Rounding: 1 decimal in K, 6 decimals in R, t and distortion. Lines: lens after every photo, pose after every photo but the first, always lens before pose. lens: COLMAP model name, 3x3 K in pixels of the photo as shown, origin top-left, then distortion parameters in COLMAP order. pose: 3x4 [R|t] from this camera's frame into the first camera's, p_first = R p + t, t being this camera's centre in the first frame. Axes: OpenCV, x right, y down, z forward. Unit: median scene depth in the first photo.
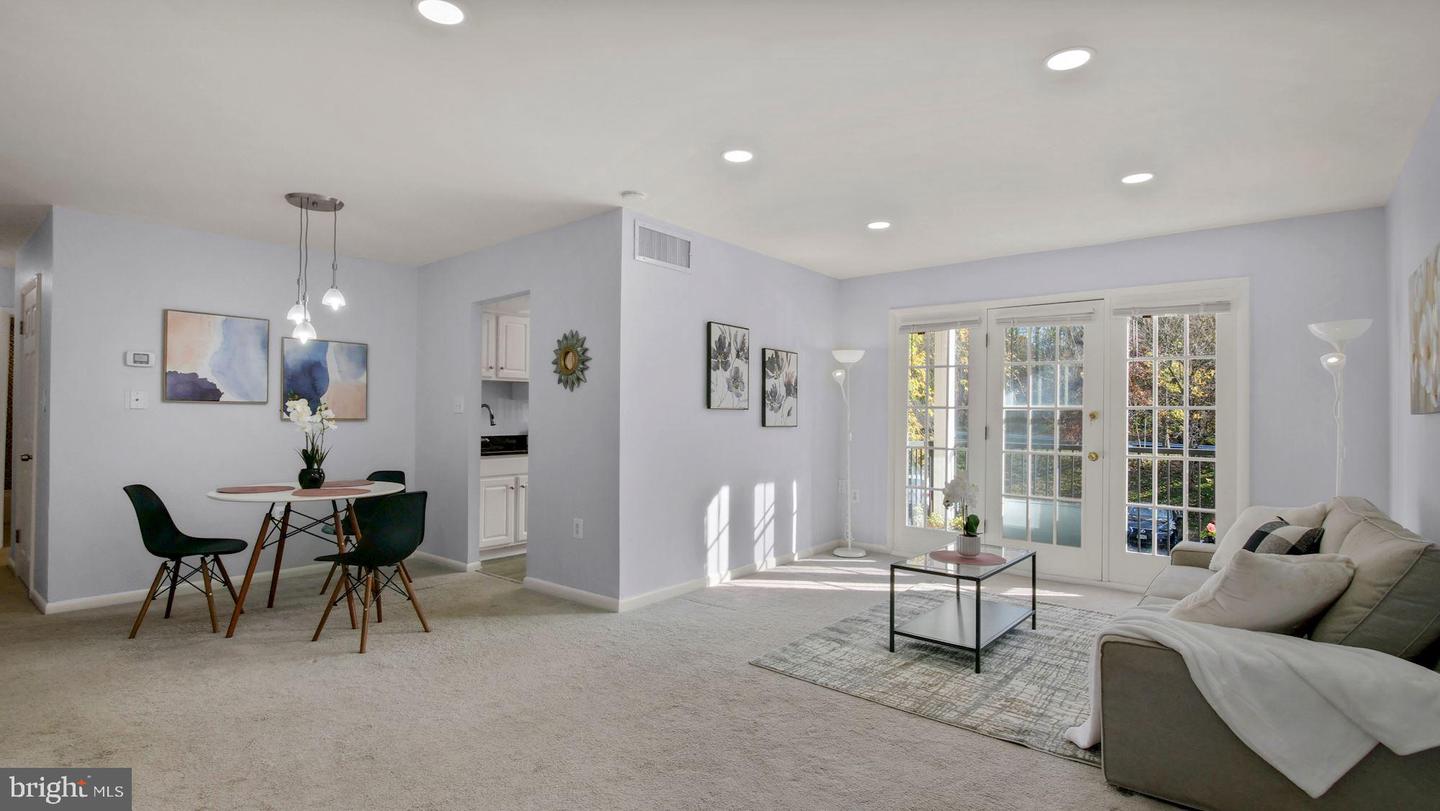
lens RADIAL K [[695.6, 0, 718.1], [0, 695.6, 415.7], [0, 0, 1]] dist [0.008389, -0.002421]
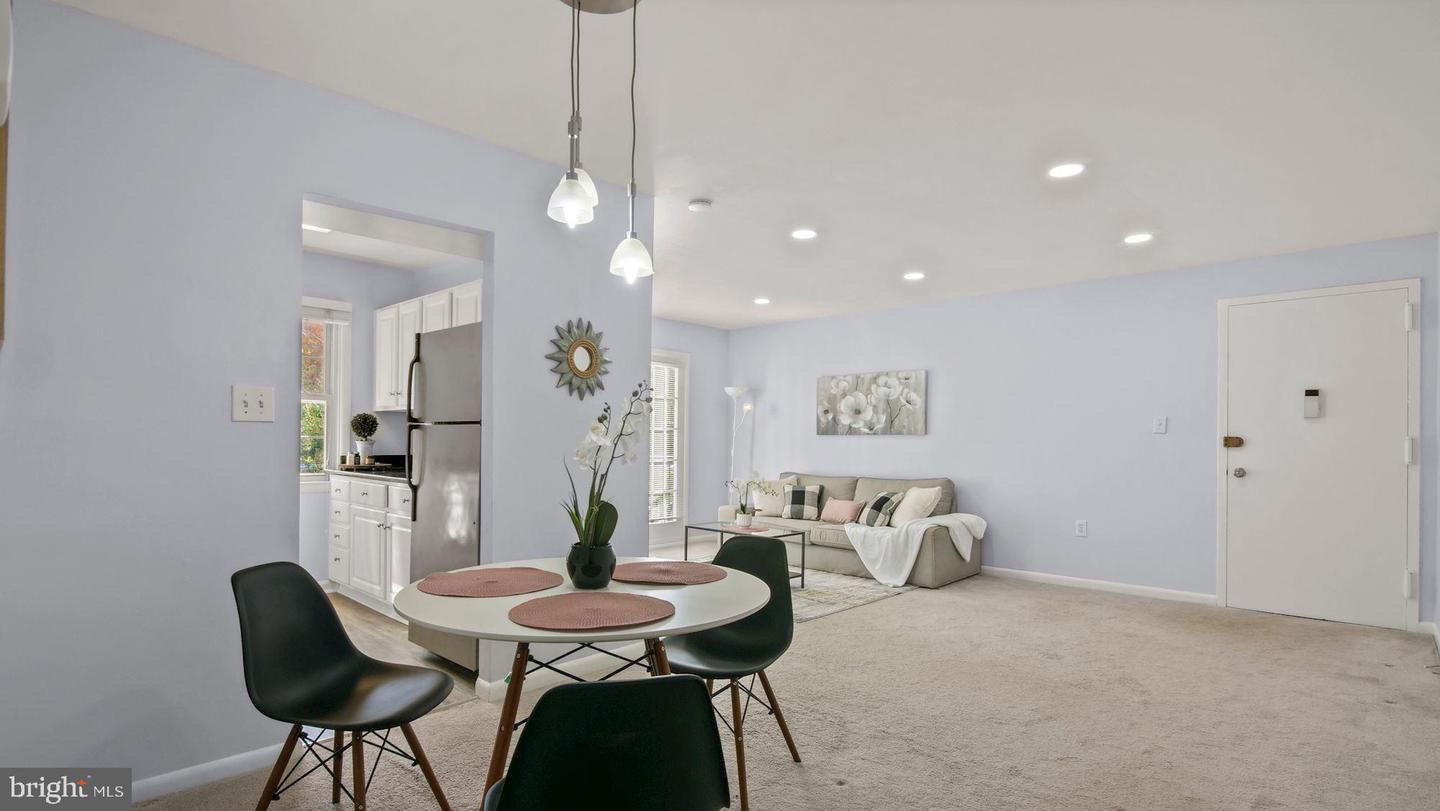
lens RADIAL K [[695.6, 0, 709.9], [0, 695.6, 447.7], [0, 0, 1]] dist [0.008389, -0.002421]
pose [[0.079614, -0.018754, 0.996649, -1.059039], [-0.017081, 0.999651, 0.020175, -0.000578], [-0.996679, -0.018630, 0.079265, 0.881200]]
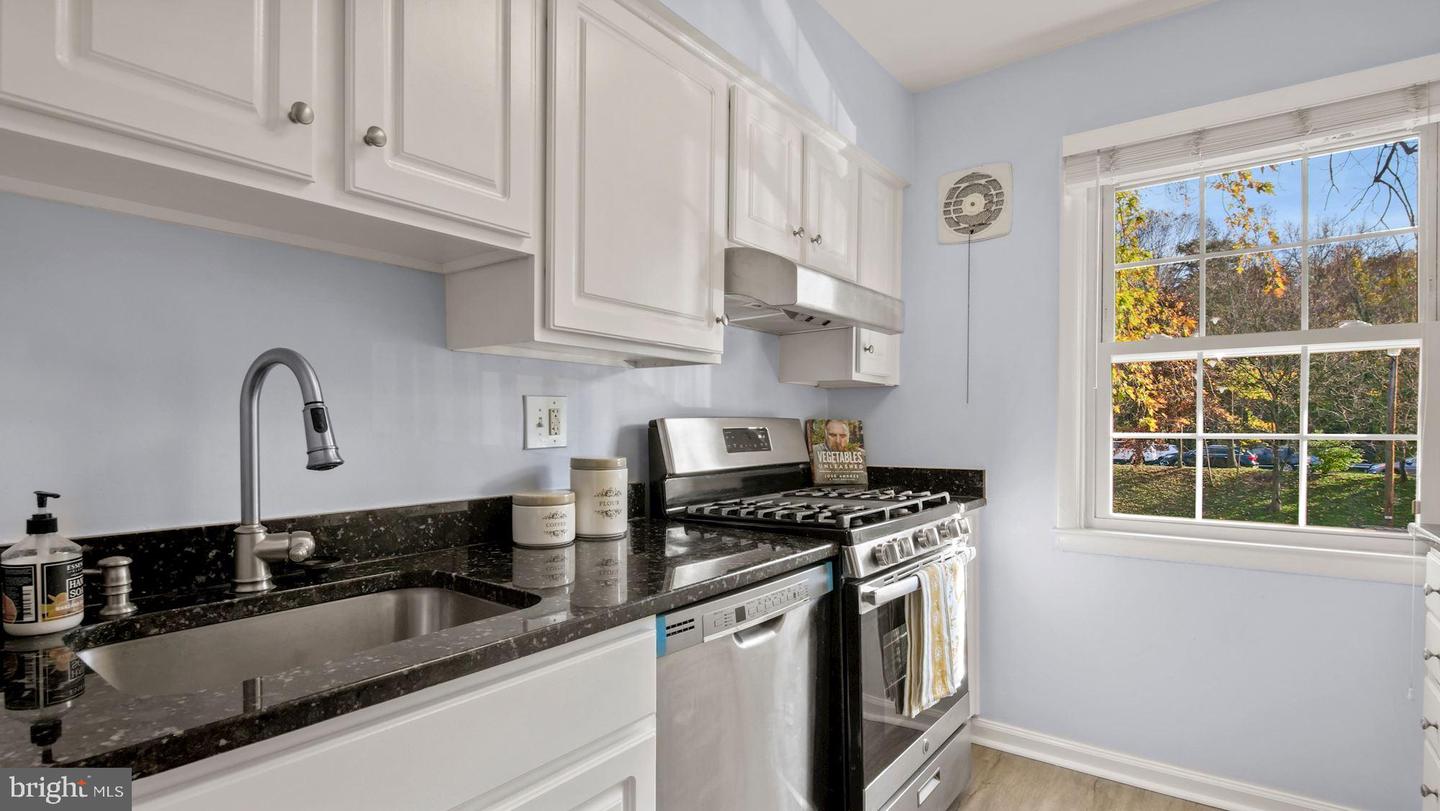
lens RADIAL K [[695.6, 0, 697.1], [0, 695.6, 438.3], [0, 0, 1]] dist [0.008389, -0.002421]
pose [[0.999603, -0.010121, 0.026292, -0.348952], [0.009766, 0.999860, 0.013597, 0.007320], [-0.026426, -0.013335, 0.999562, 1.221153]]
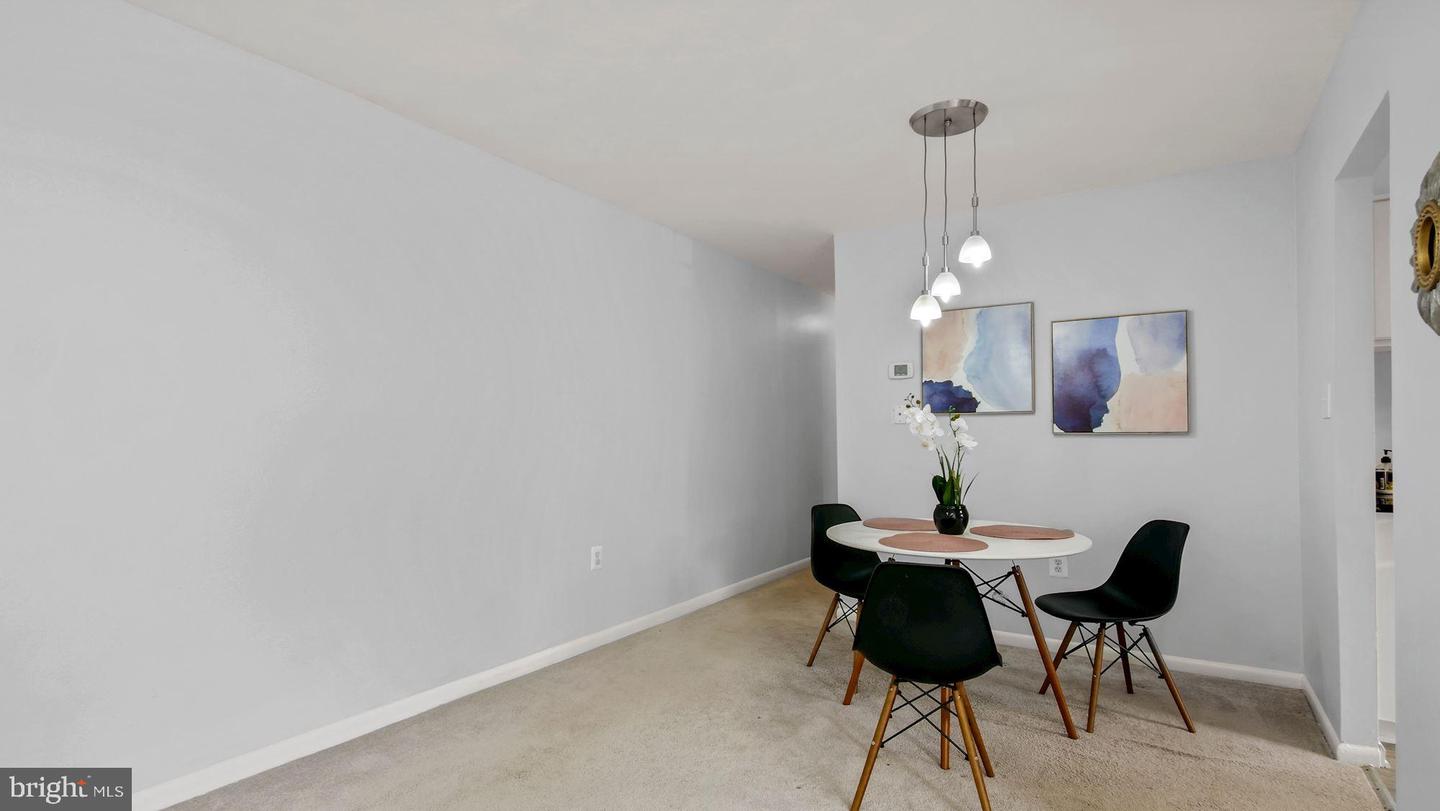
lens RADIAL K [[695.6, 0, 717.7], [0, 695.6, 422.1], [0, 0, 1]] dist [0.008389, -0.002421]
pose [[0.096974, -0.024423, -0.994987, 0.081665], [0.006087, 0.999695, -0.023945, 0.009581], [0.995268, -0.003734, 0.097093, 0.704819]]
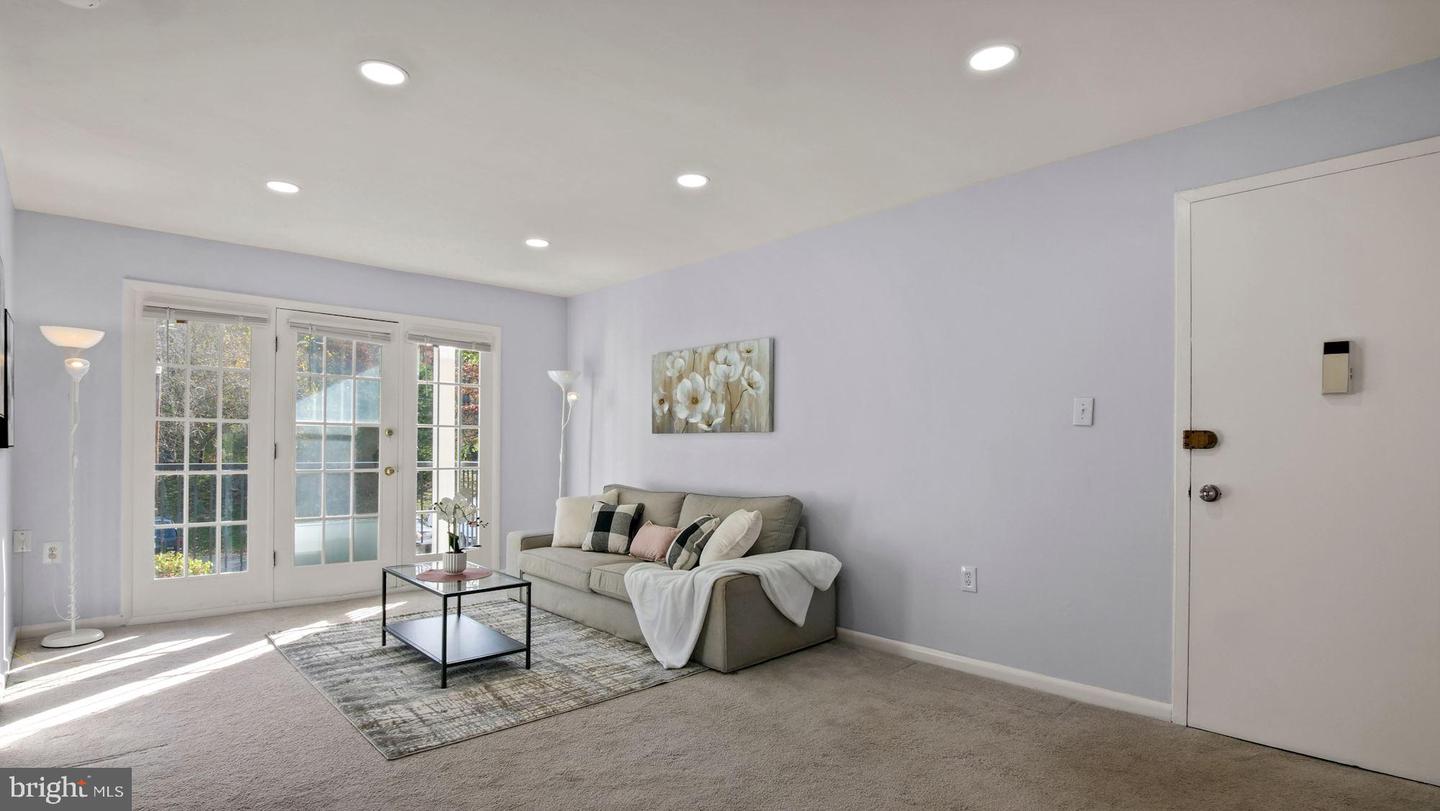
lens RADIAL K [[695.6, 0, 714.3], [0, 695.6, 443.5], [0, 0, 1]] dist [0.008389, -0.002421]
pose [[0.147872, -0.012981, 0.988921, -0.534374], [-0.009490, 0.999849, 0.014544, -0.003138], [-0.988961, -0.011536, 0.147727, 0.445464]]
